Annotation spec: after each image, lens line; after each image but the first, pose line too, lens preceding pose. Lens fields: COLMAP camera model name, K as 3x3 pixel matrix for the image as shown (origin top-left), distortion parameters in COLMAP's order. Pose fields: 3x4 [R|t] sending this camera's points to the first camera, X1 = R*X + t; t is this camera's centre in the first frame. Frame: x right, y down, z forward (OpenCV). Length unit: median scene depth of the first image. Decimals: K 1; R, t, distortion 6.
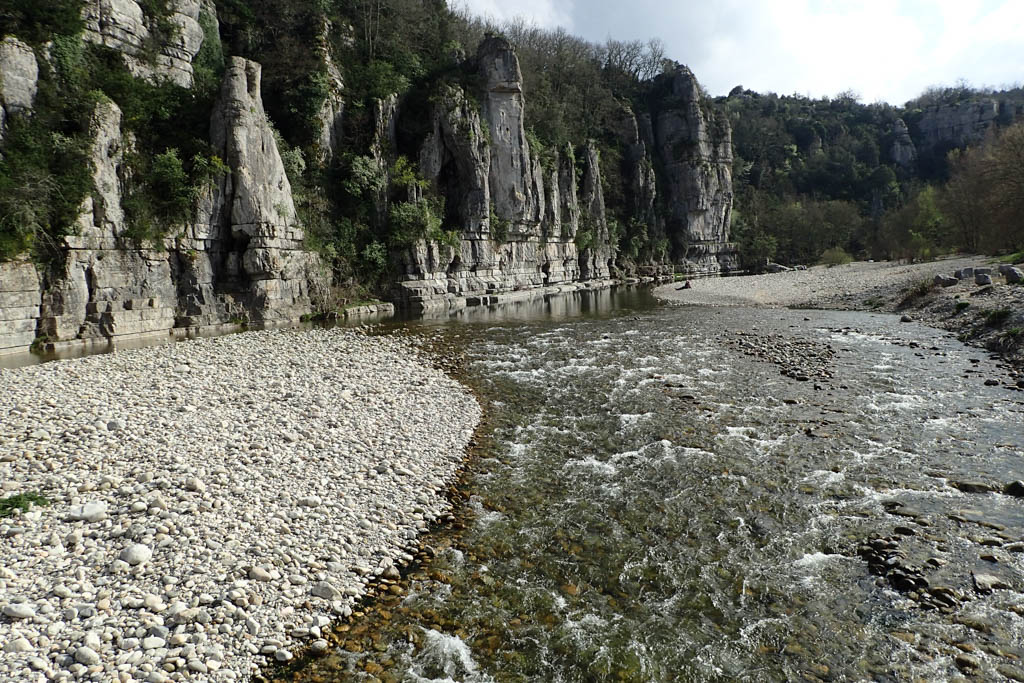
lens RADIAL K [[756.3, 0, 516.9], [0, 756.3, 326.1], [0, 0, 1]] dist [0.001858, -0.000207]
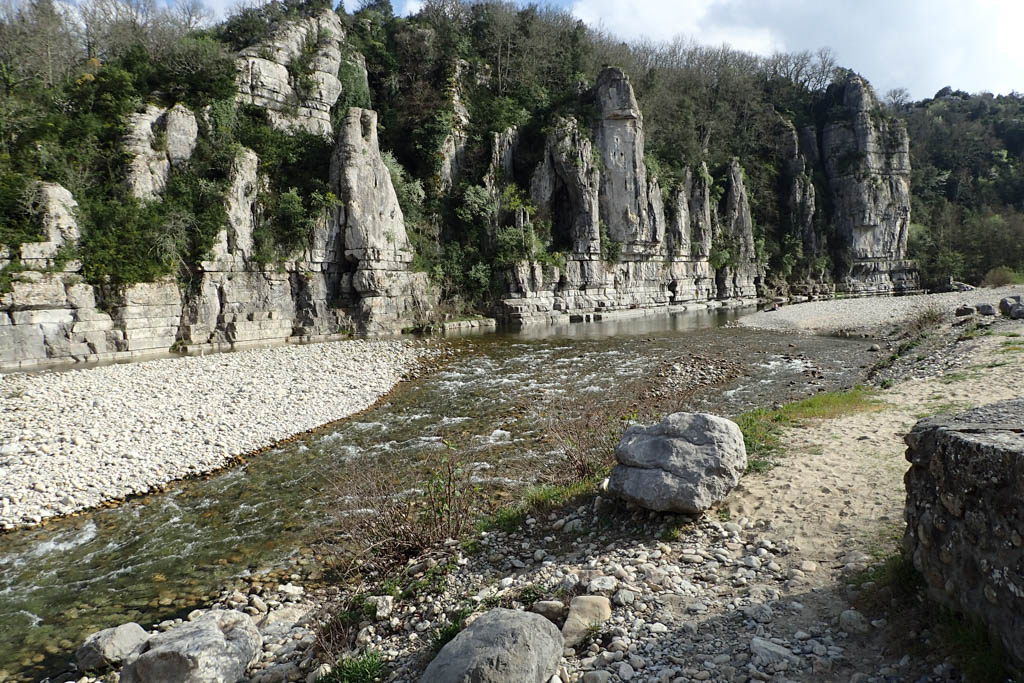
lens RADIAL K [[756.3, 0, 516.9], [0, 756.3, 326.1], [0, 0, 1]] dist [0.001858, -0.000207]
pose [[0.963972, 0.023401, -0.264973, 0.139788], [-0.028186, 0.999501, -0.014272, -0.004568], [0.264507, 0.021227, 0.964150, -0.042700]]
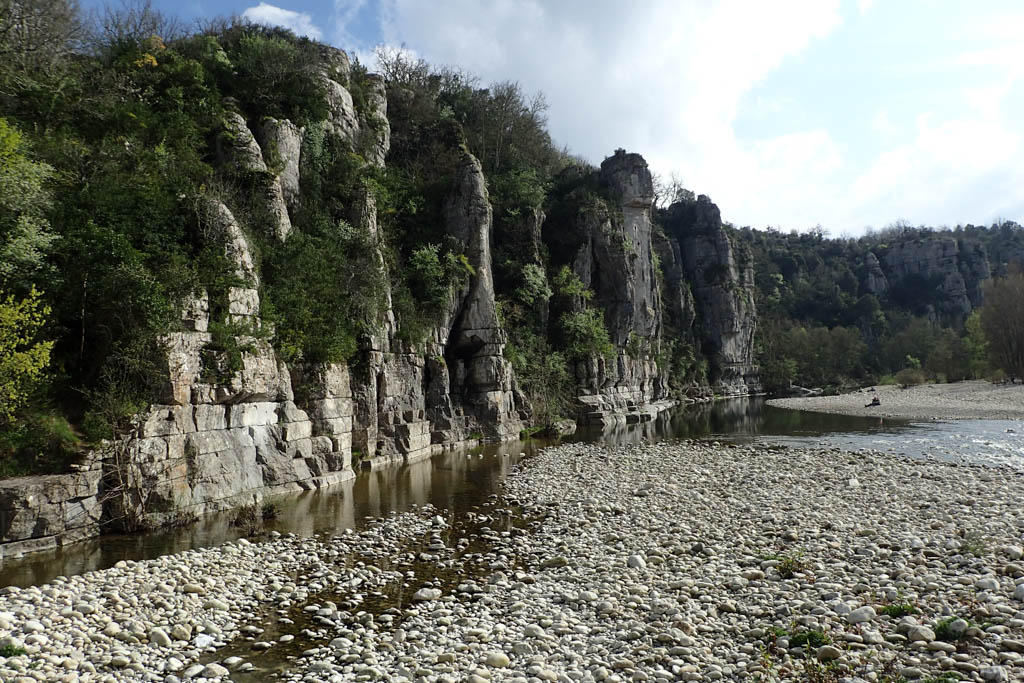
lens RADIAL K [[756.3, 0, 516.9], [0, 756.3, 326.1], [0, 0, 1]] dist [0.001858, -0.000207]
pose [[0.993626, 0.017893, 0.111300, -0.297988], [0.000581, 0.986497, -0.163776, 0.007141], [-0.112728, 0.162797, 0.980199, 0.075571]]
